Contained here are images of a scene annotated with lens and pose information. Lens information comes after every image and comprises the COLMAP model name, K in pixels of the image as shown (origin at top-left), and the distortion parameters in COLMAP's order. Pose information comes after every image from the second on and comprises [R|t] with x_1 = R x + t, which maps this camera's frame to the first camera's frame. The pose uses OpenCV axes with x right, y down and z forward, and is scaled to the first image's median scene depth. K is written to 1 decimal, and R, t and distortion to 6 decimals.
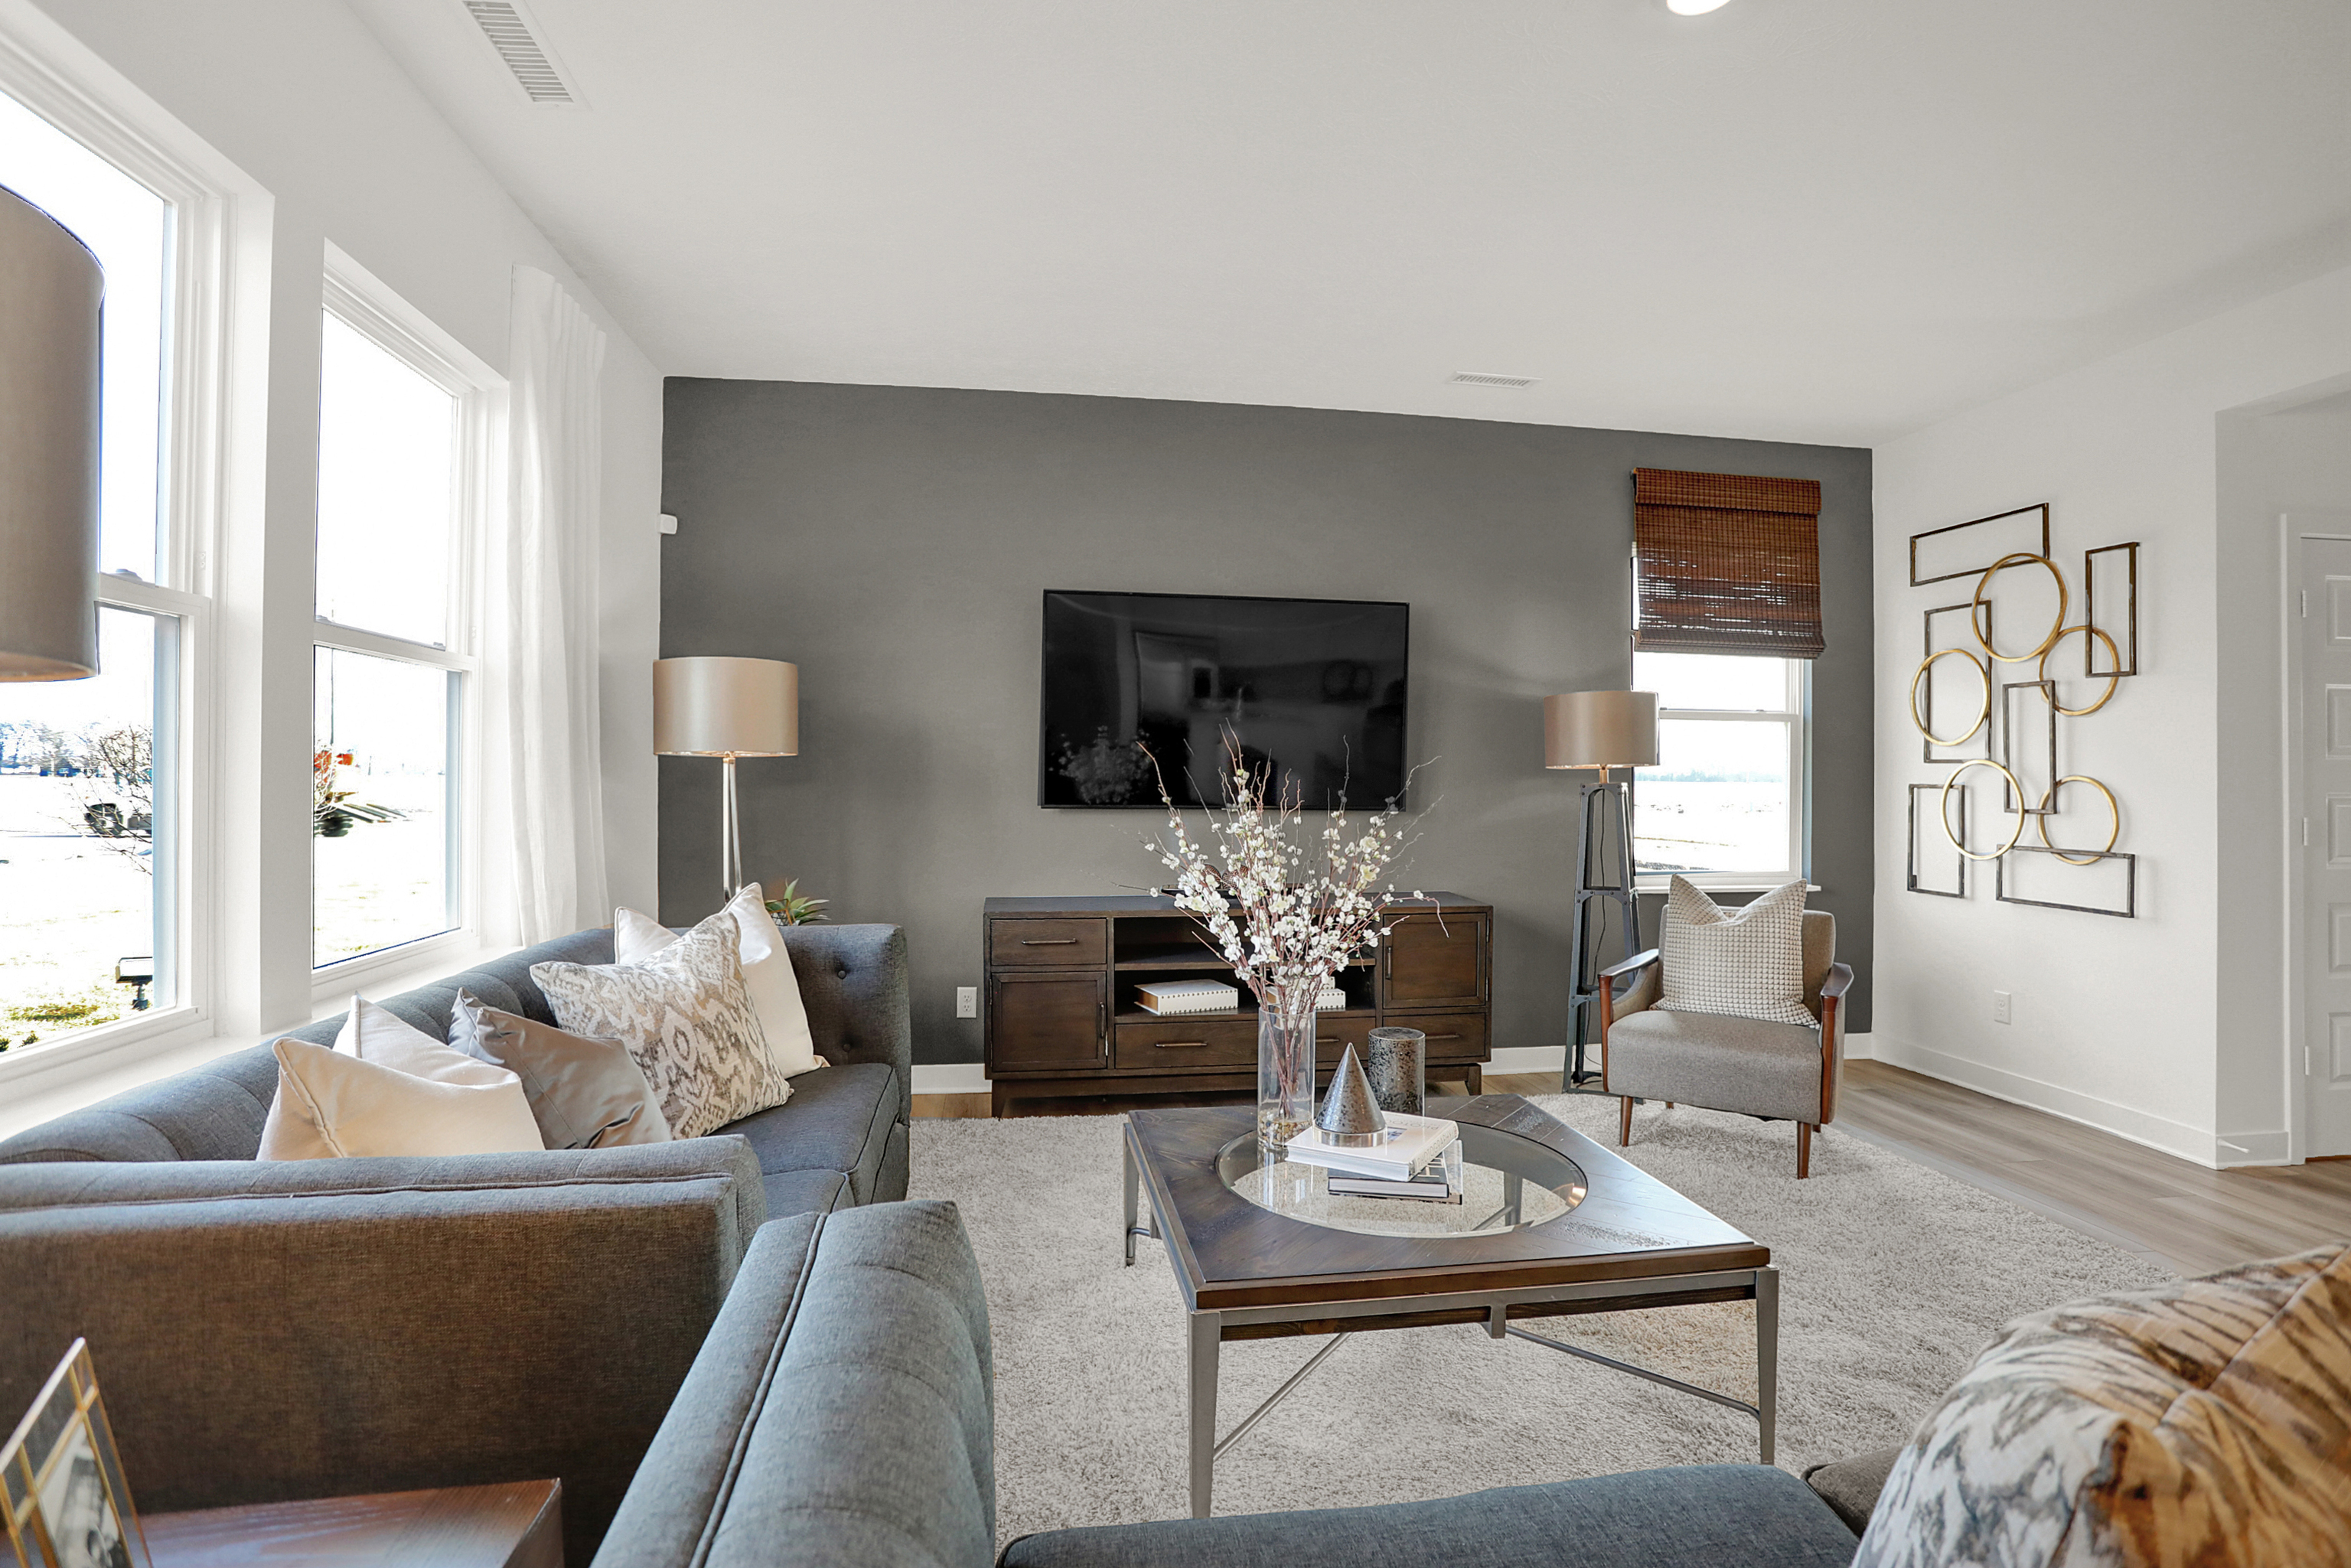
lens RADIAL K [[1153.9, 0, 1185.3], [0, 1153.9, 763.2], [0, 0, 1]] dist [-0.077981, 0.026047]
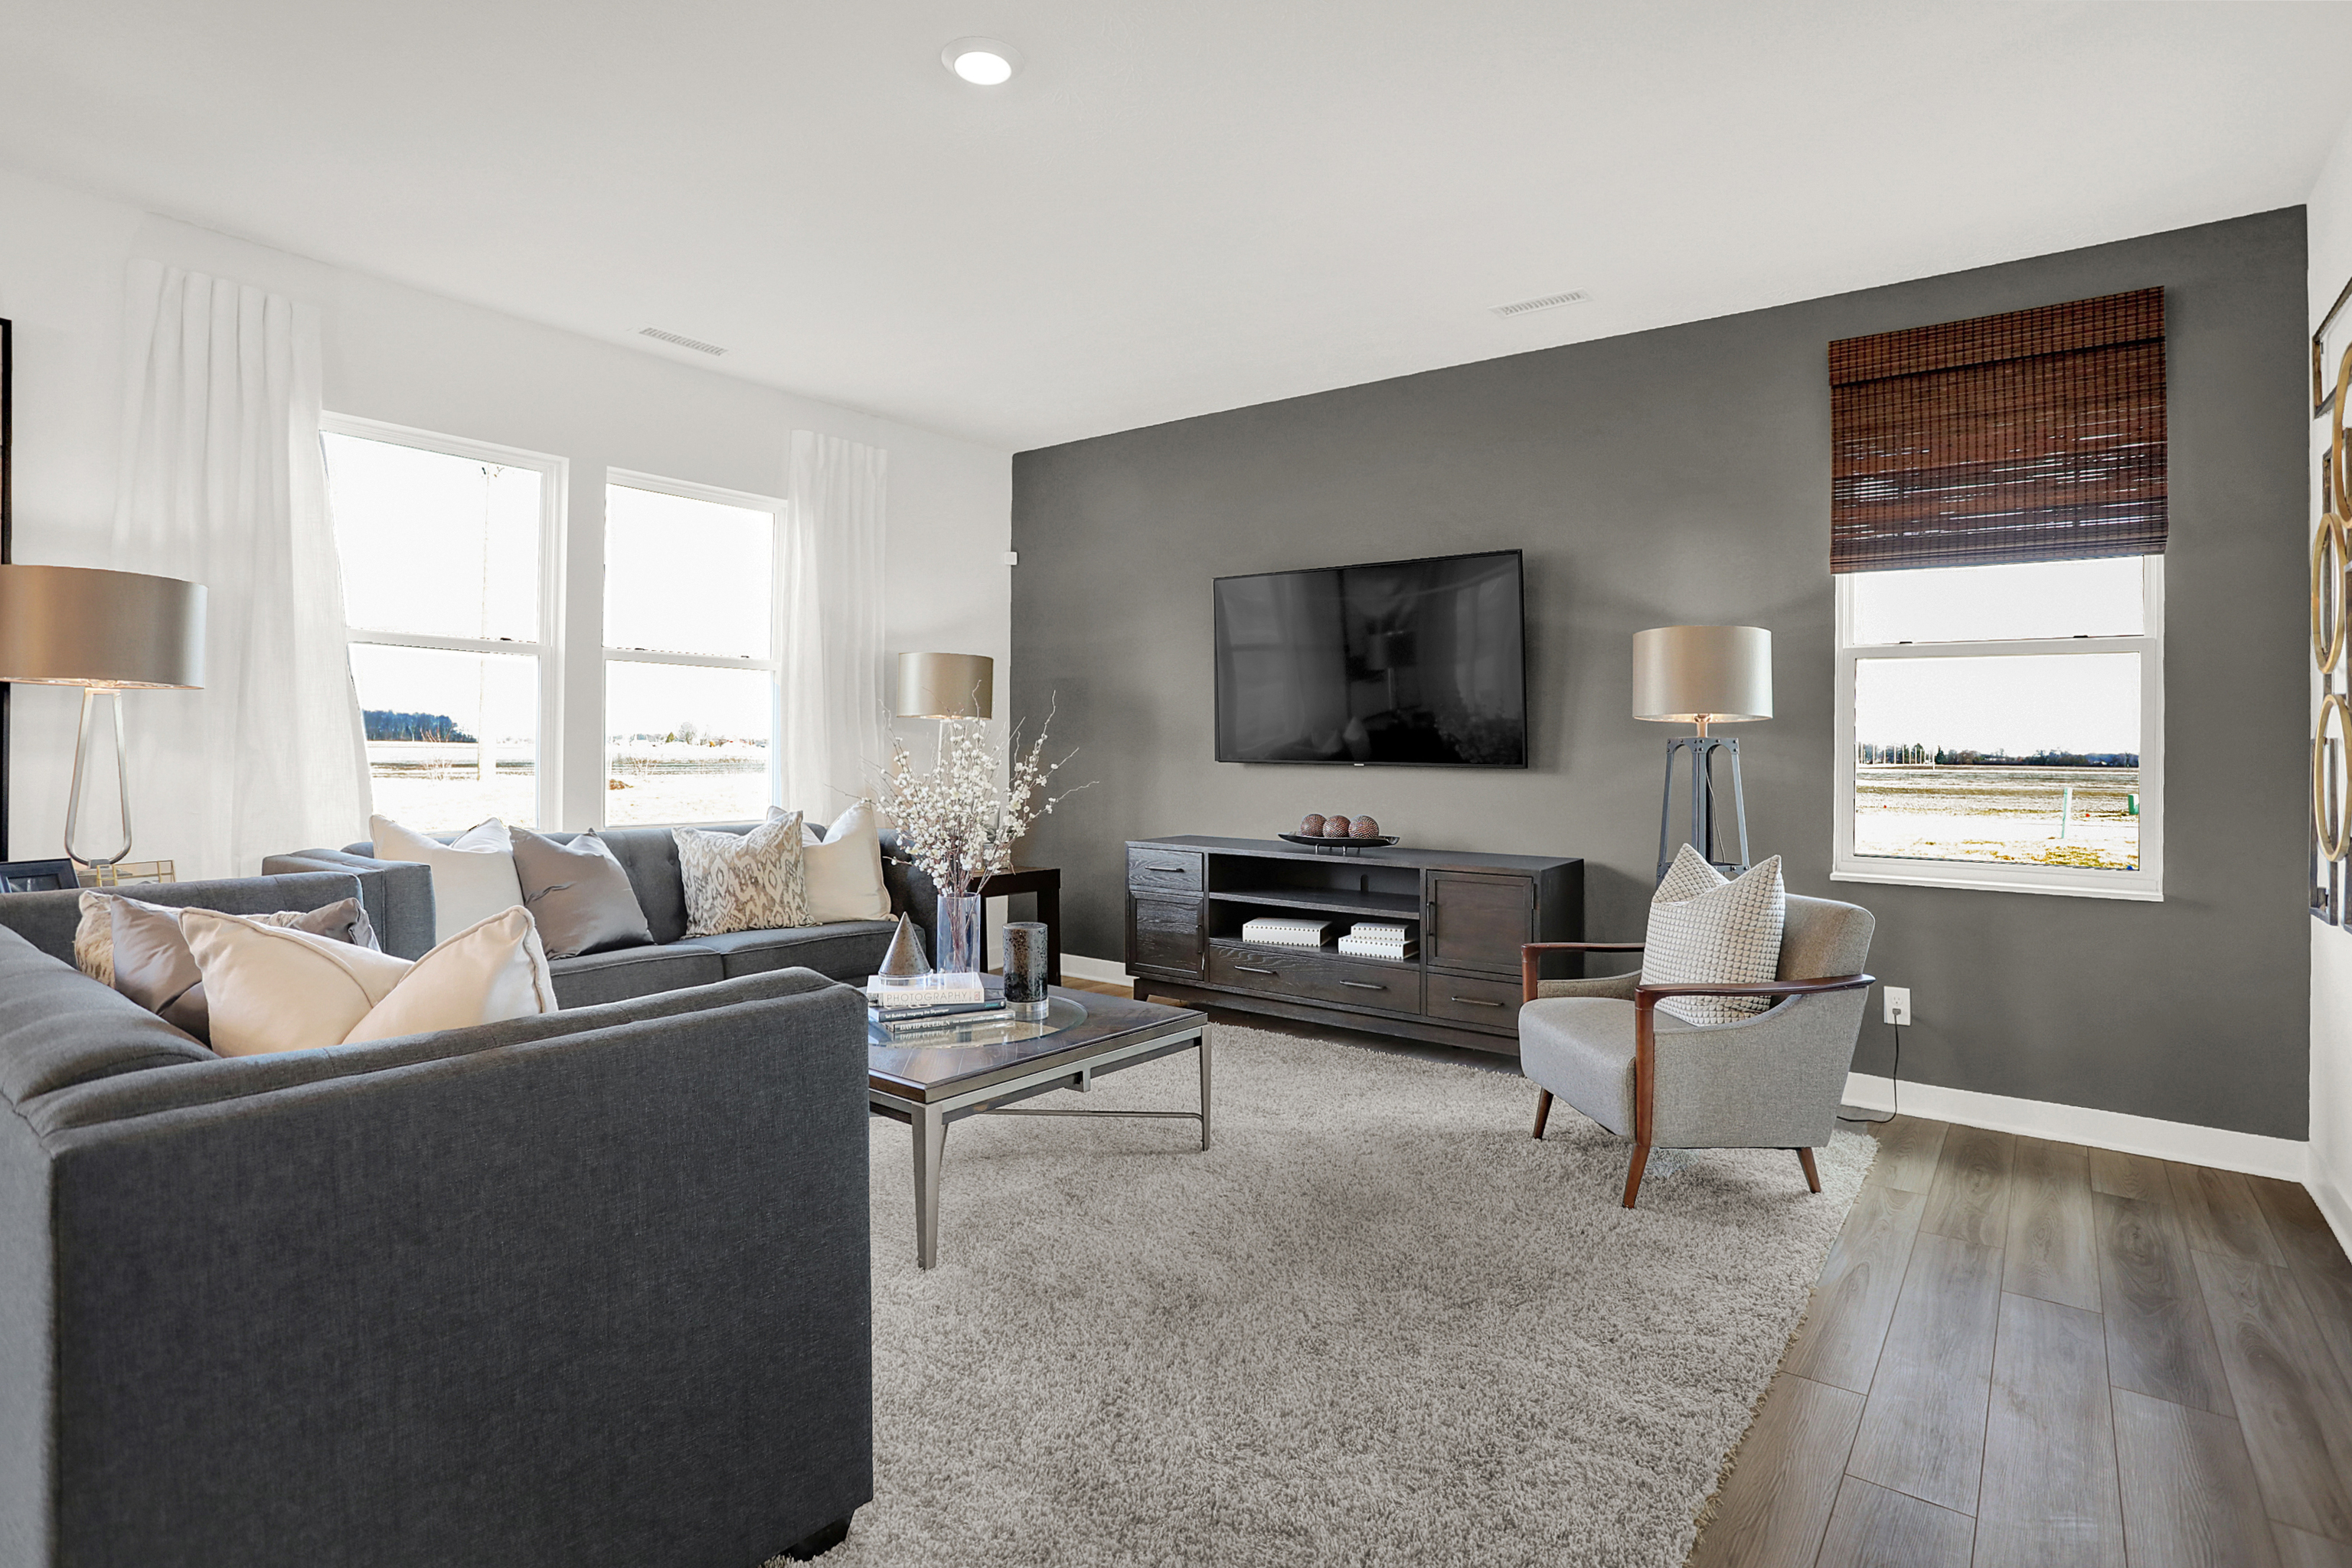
lens RADIAL K [[1197.5, 0, 1183.9], [0, 1197.5, 739.9], [0, 0, 1]] dist [-0.060392, 0.028622]
pose [[0.692621, -0.006011, -0.721276, 0.751975], [0.002123, 0.999978, -0.006295, 0.023974], [0.721298, 0.002829, 0.692619, 0.123797]]
